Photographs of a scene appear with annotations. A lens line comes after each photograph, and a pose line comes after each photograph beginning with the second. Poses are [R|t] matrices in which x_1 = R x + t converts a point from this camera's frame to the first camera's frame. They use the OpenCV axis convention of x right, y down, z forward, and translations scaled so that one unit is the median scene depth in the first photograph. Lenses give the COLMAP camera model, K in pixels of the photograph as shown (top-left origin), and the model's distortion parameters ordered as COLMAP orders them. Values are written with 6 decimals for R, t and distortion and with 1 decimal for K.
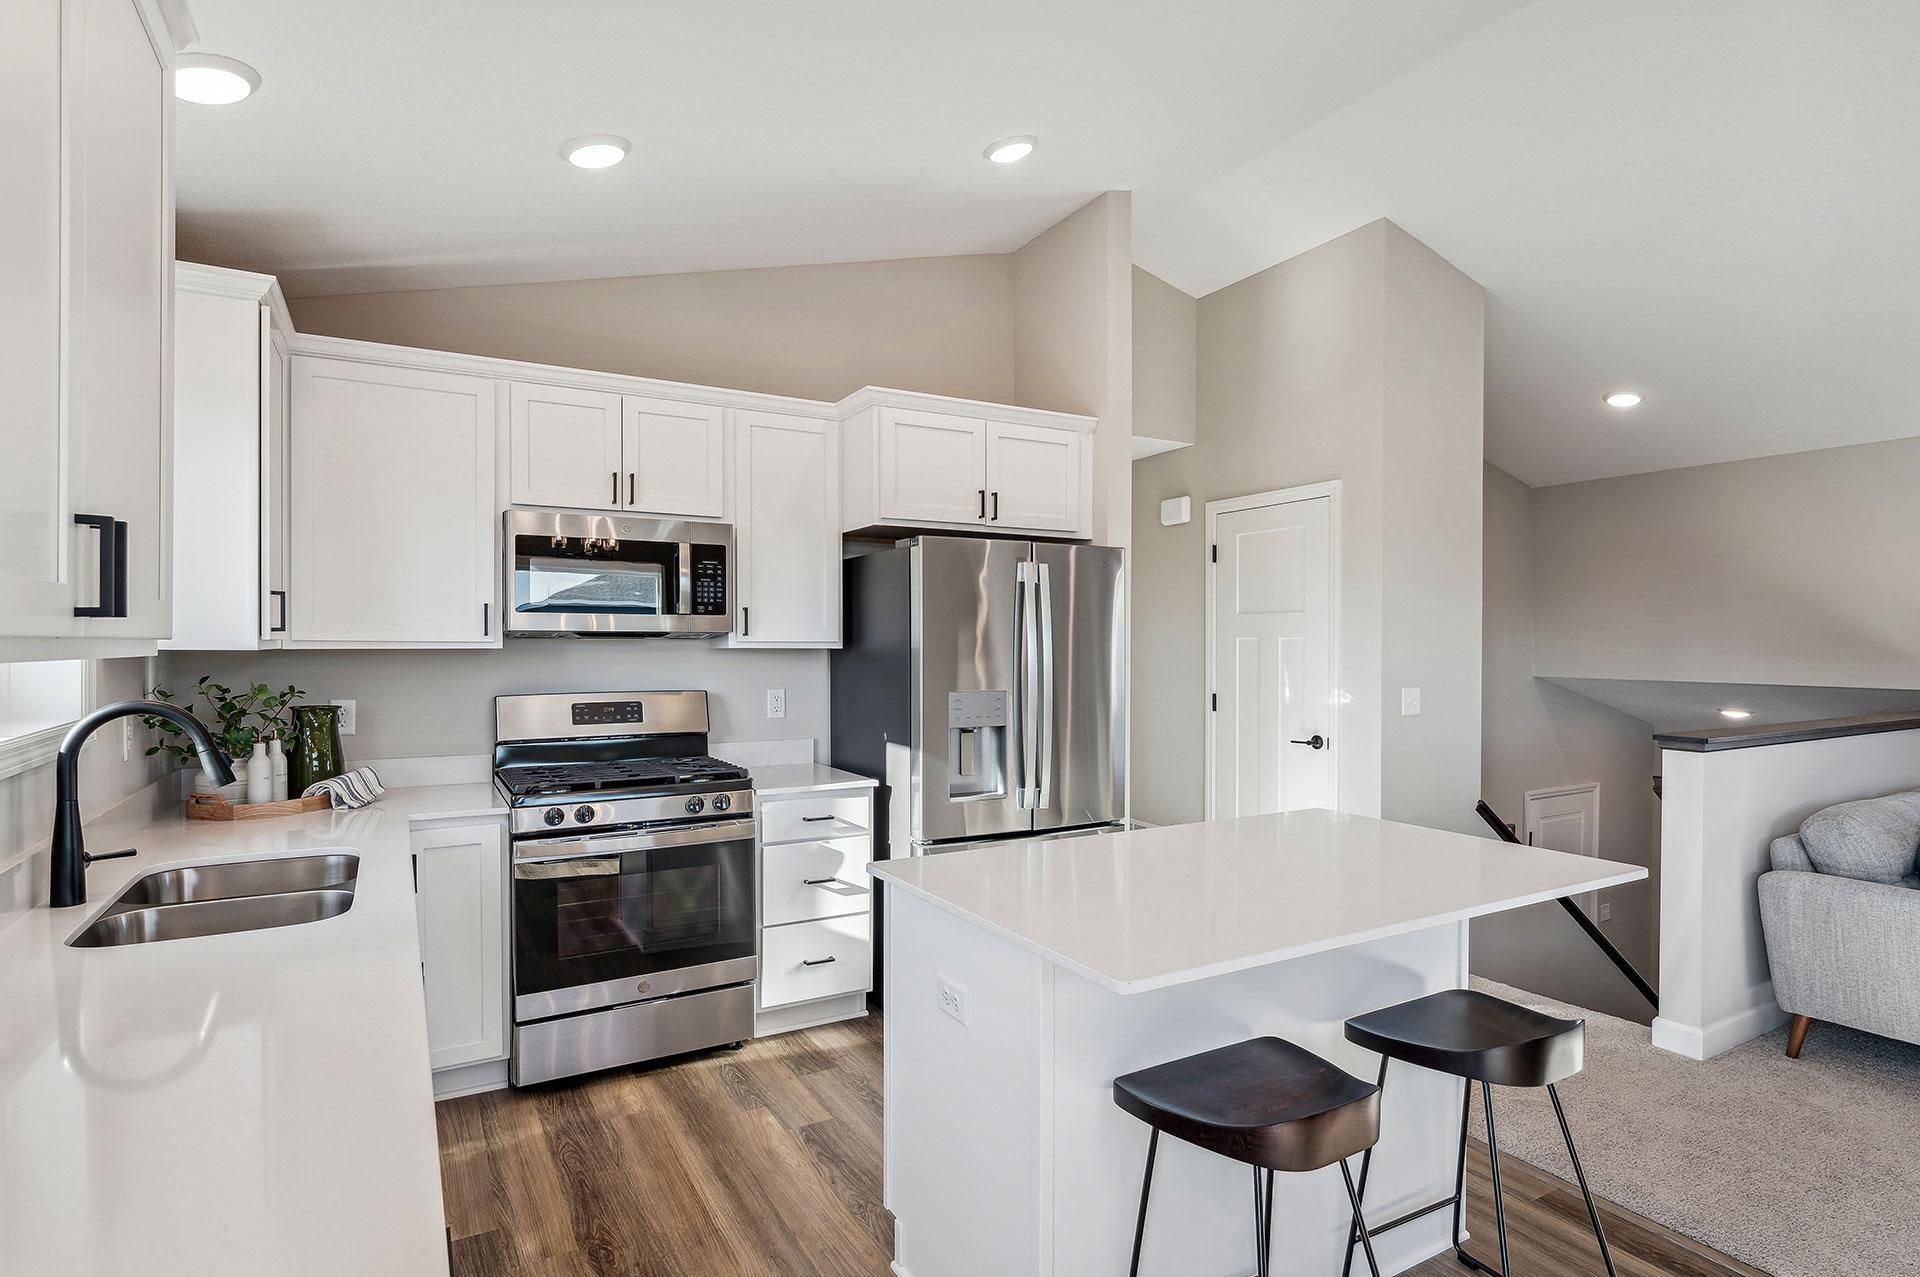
lens RADIAL K [[1001.1, 0, 957.7], [0, 1001.1, 638.9], [0, 0, 1]] dist [-0.003579, -0.001045]
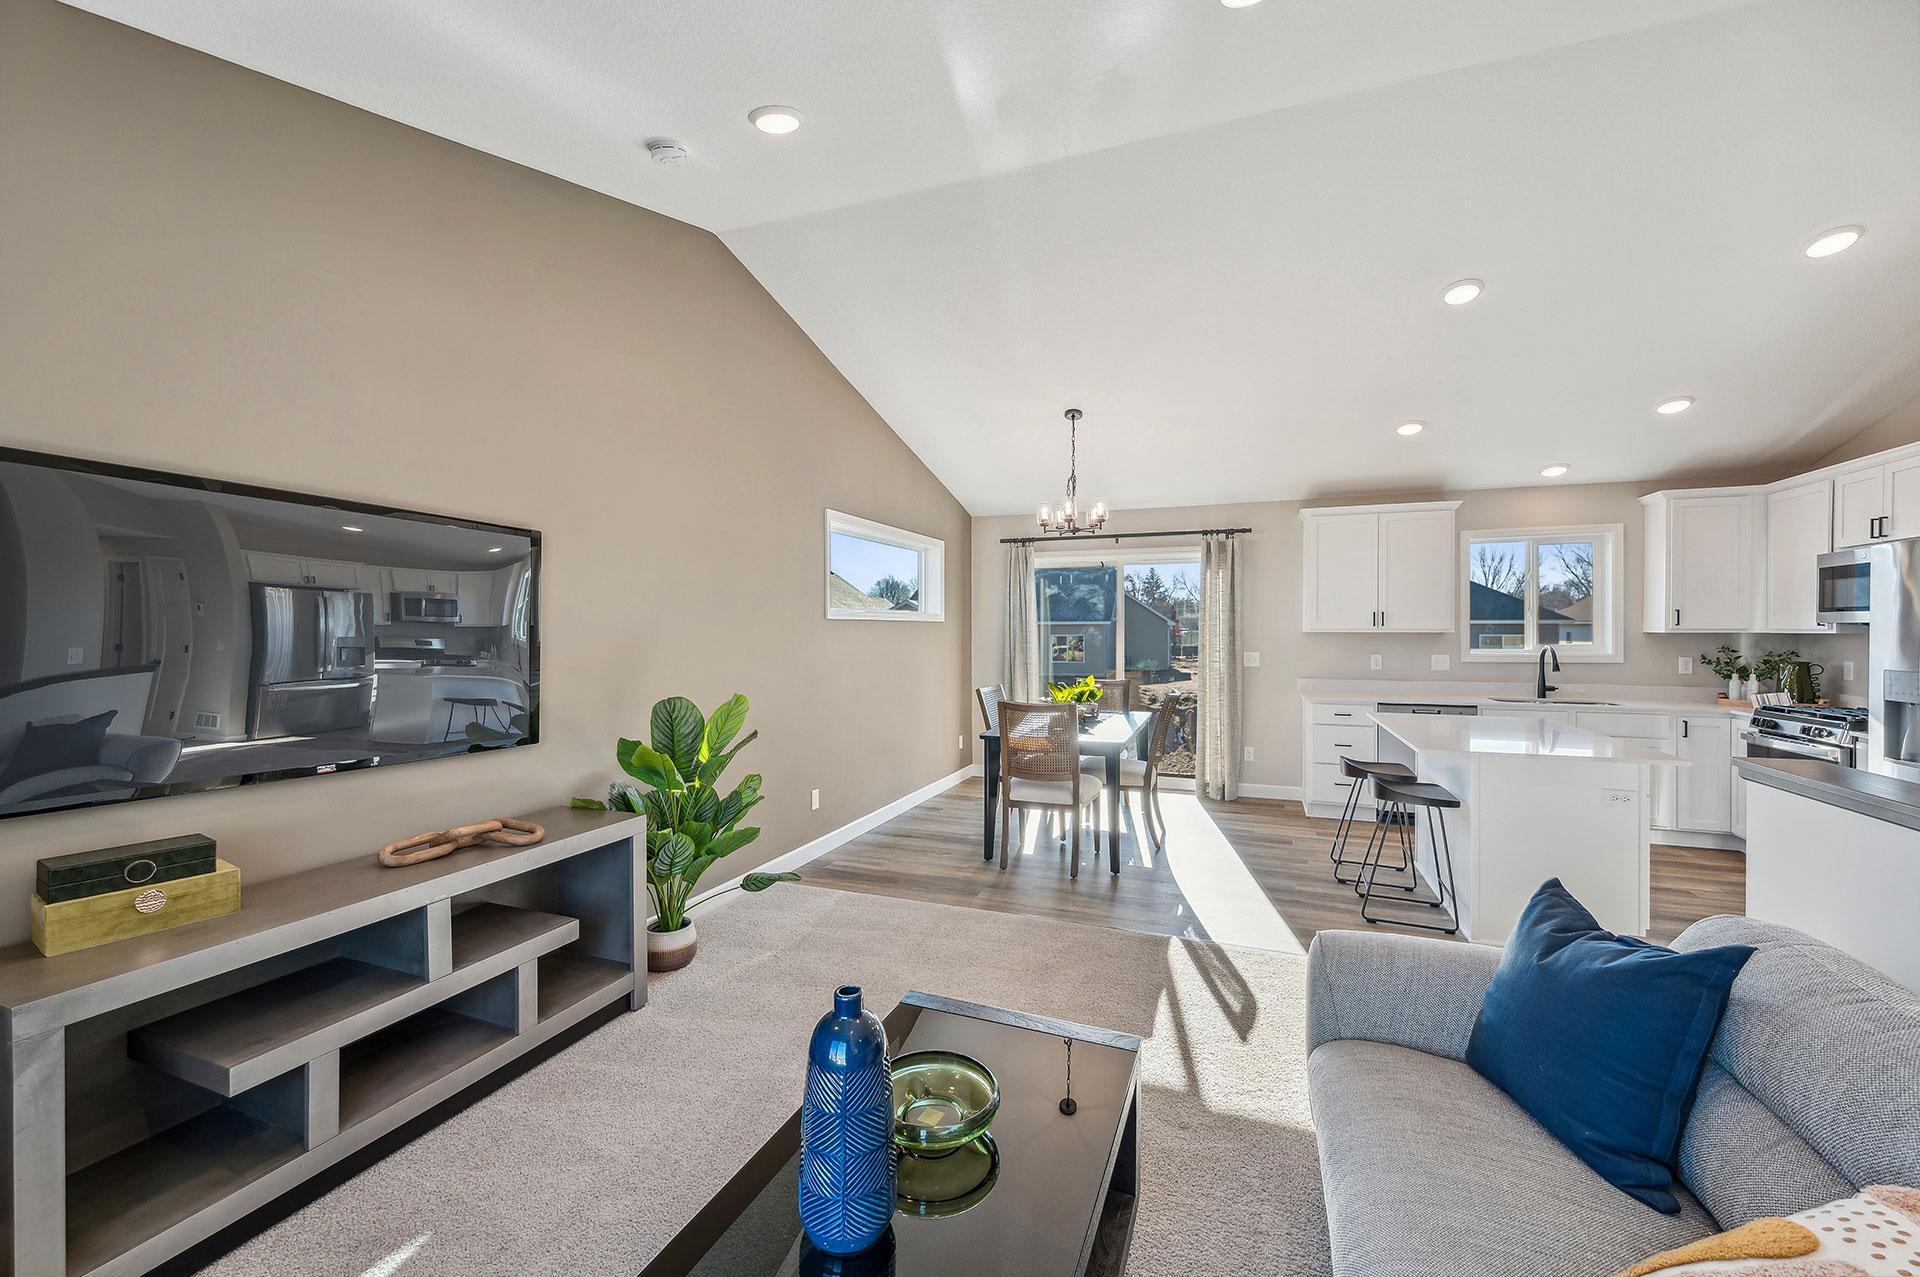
lens RADIAL K [[776.8, 0, 951.6], [0, 776.8, 634.8], [0, 0, 1]] dist [0.004719, -0.001103]
pose [[-0.780164, 0.001329, -0.625574, 1.468847], [0.000180, 0.999998, 0.001901, 0.008449], [0.625575, 0.001371, -0.780163, 1.030124]]
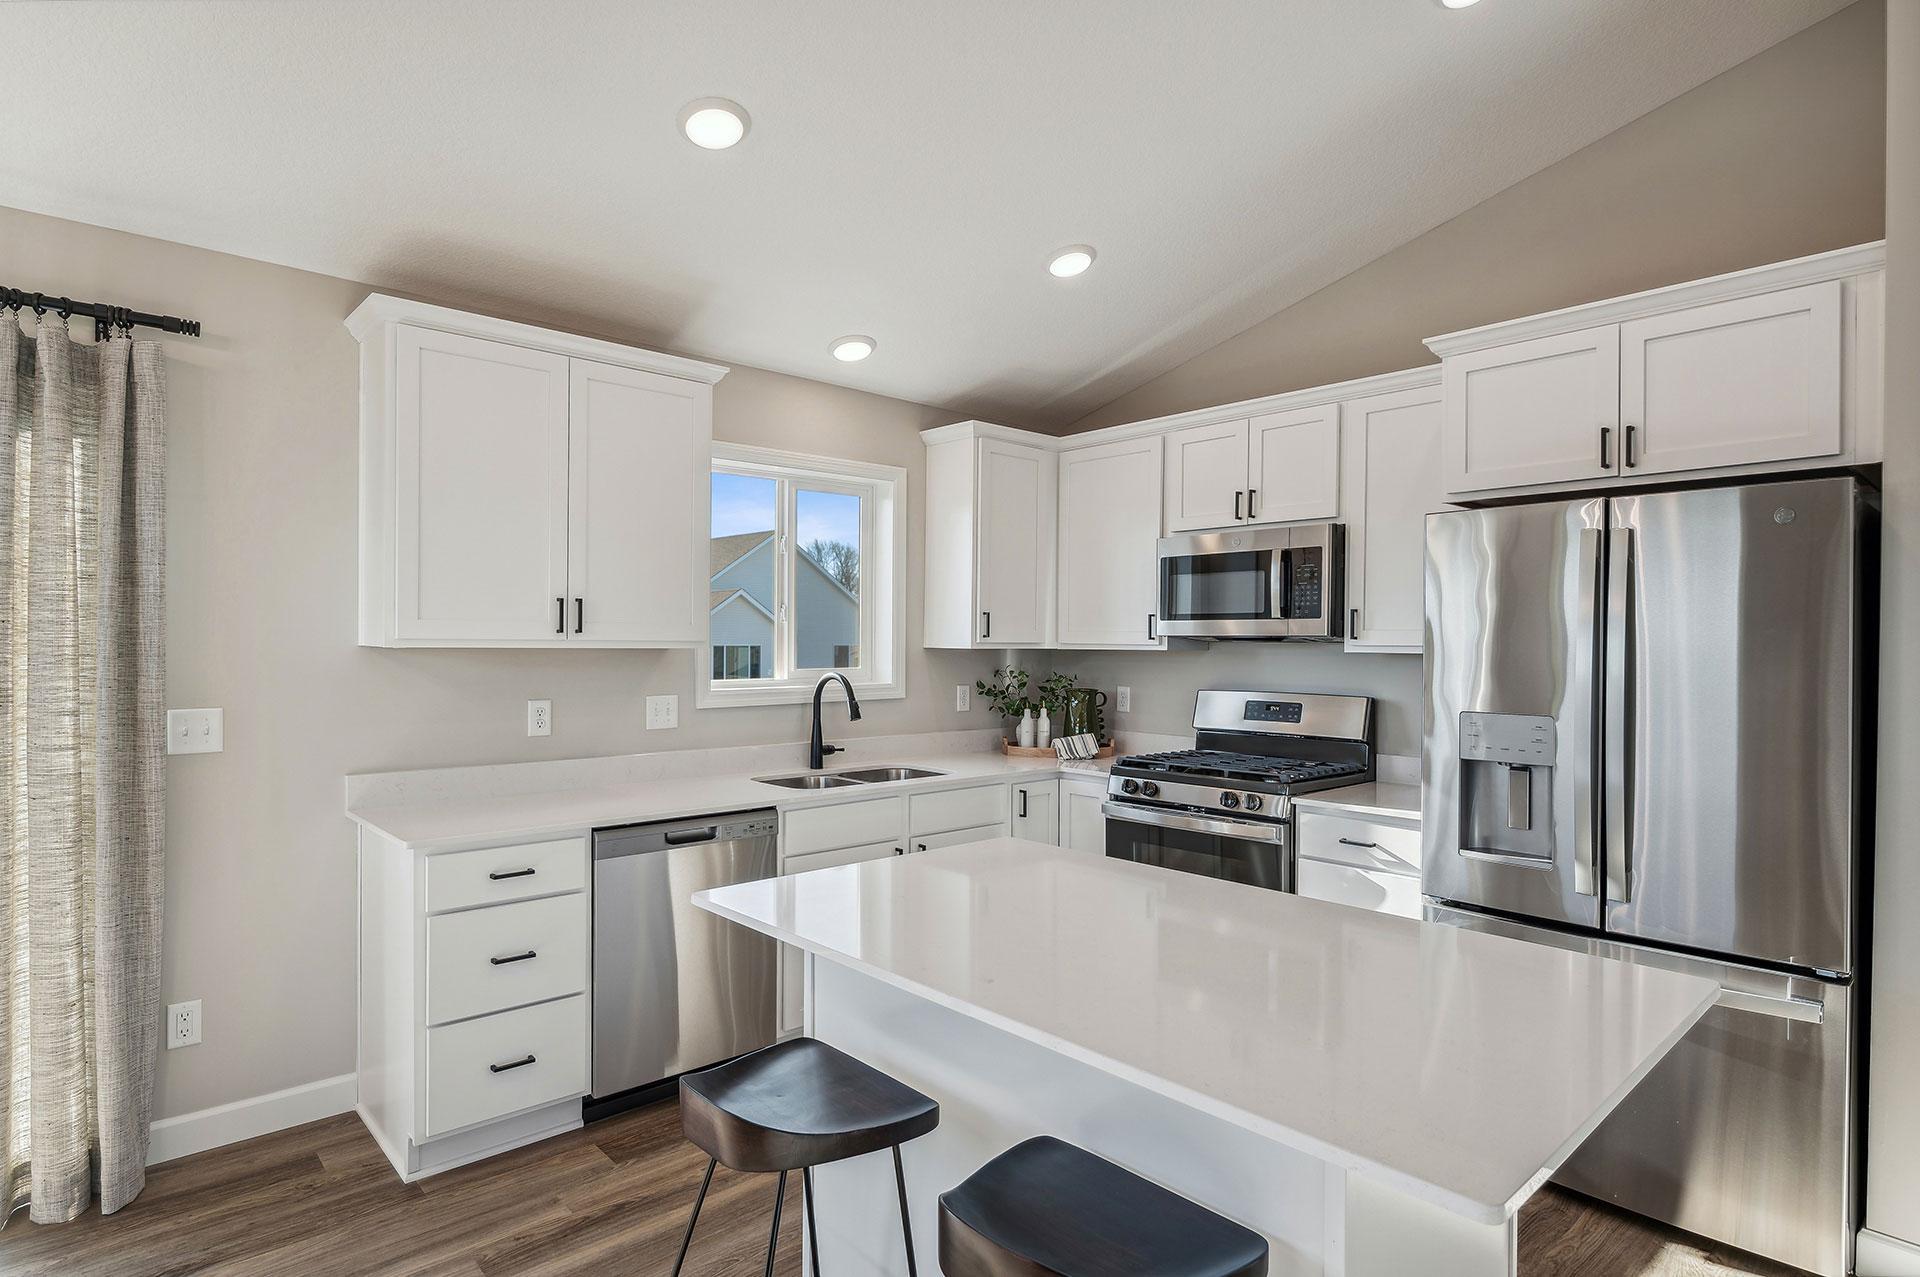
lens RADIAL K [[1001.1, 0, 959.0], [0, 1001.1, 648.7], [0, 0, 1]] dist [-0.003579, -0.001045]
pose [[0.220440, 0.005144, -0.975387, 0.649428], [-0.002575, 0.999986, 0.004692, 0.002155], [0.975397, 0.001477, 0.220450, 0.448302]]
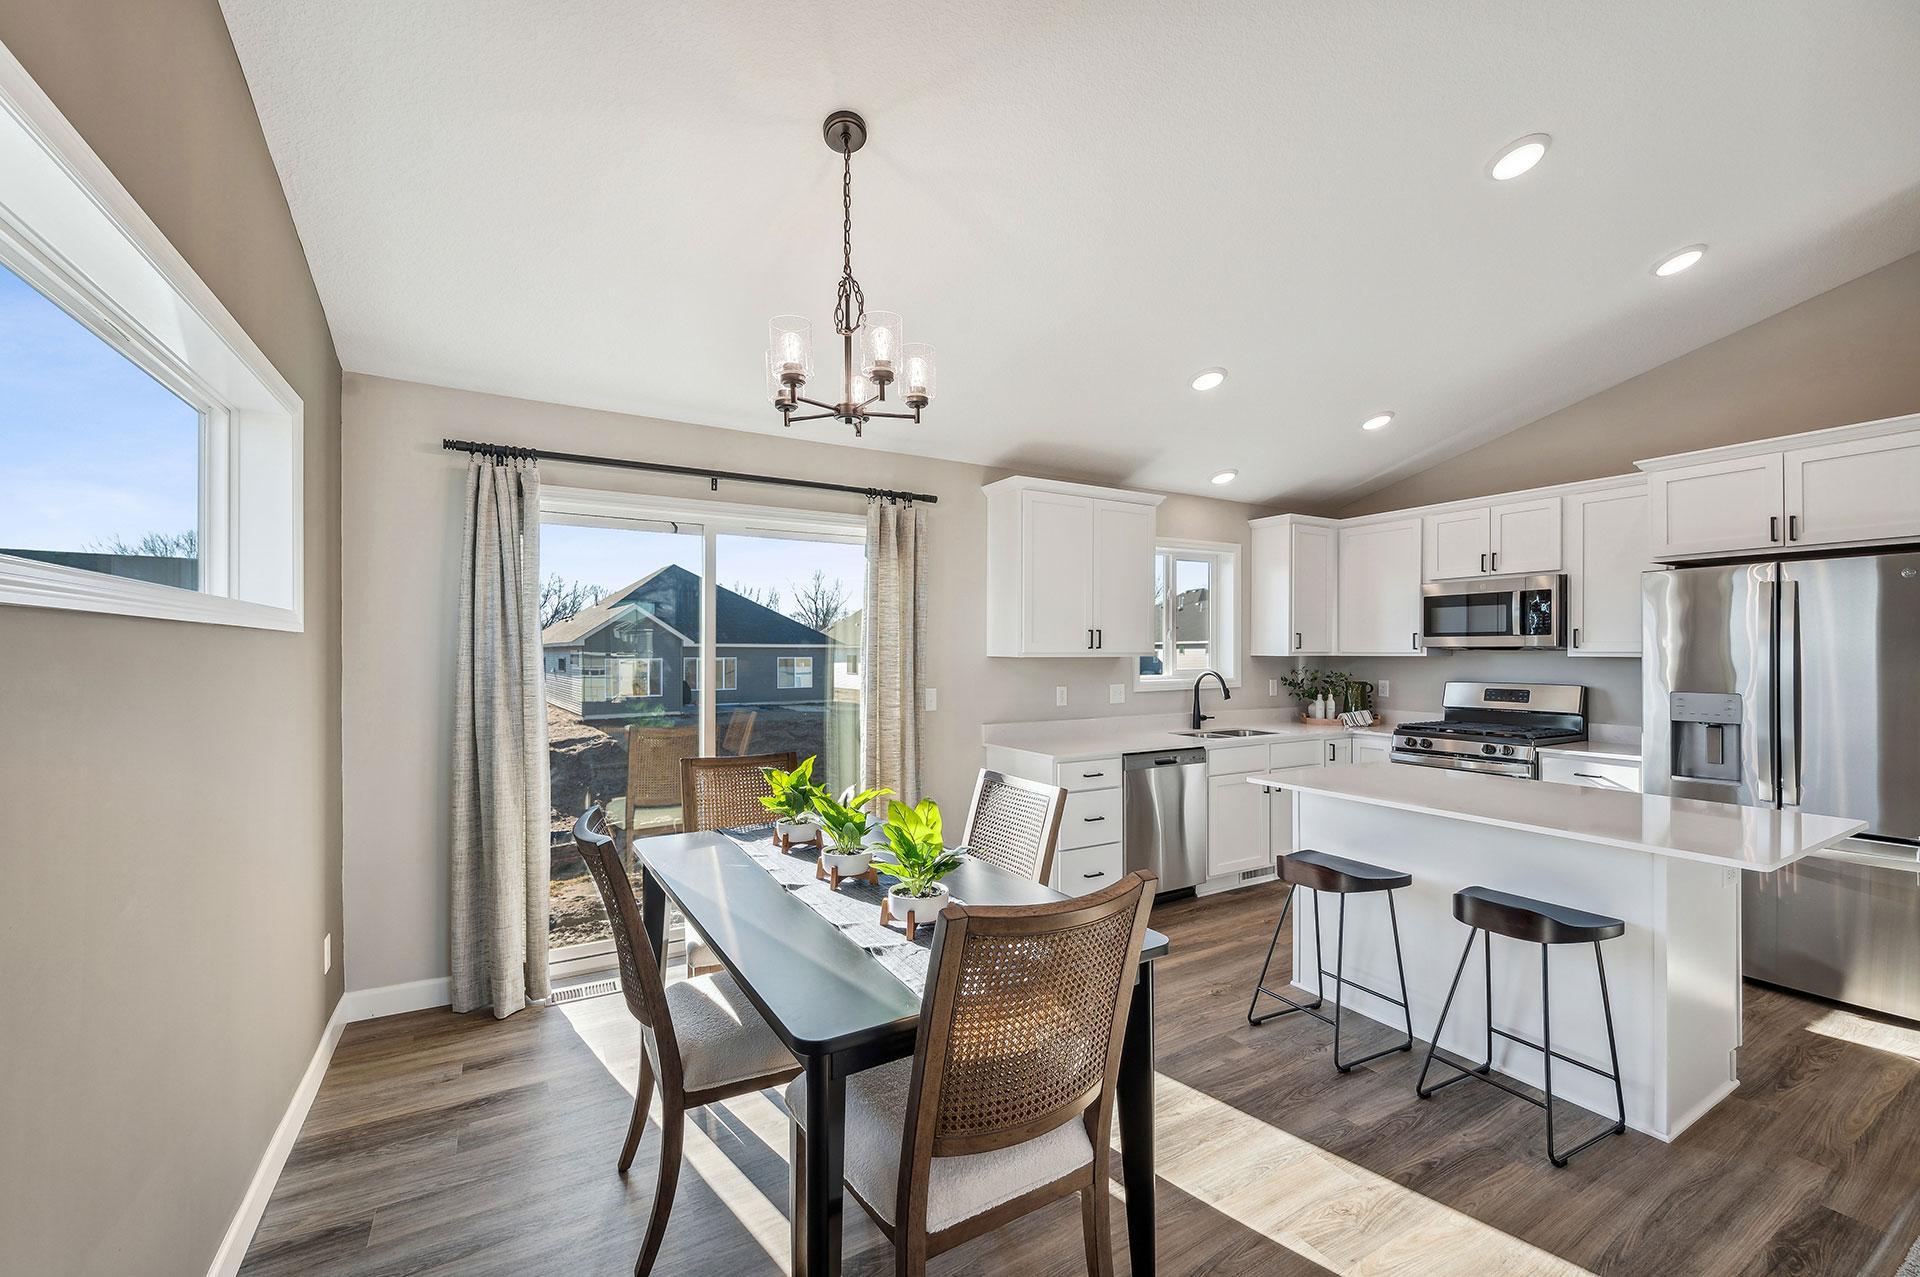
lens RADIAL K [[776.8, 0, 961.6], [0, 776.8, 650.6], [0, 0, 1]] dist [0.004719, -0.001103]
pose [[0.015210, -0.004954, -0.999872, 0.958431], [0.004983, 0.999976, -0.004879, 0.001555], [0.999872, -0.004908, 0.015234, 0.081676]]
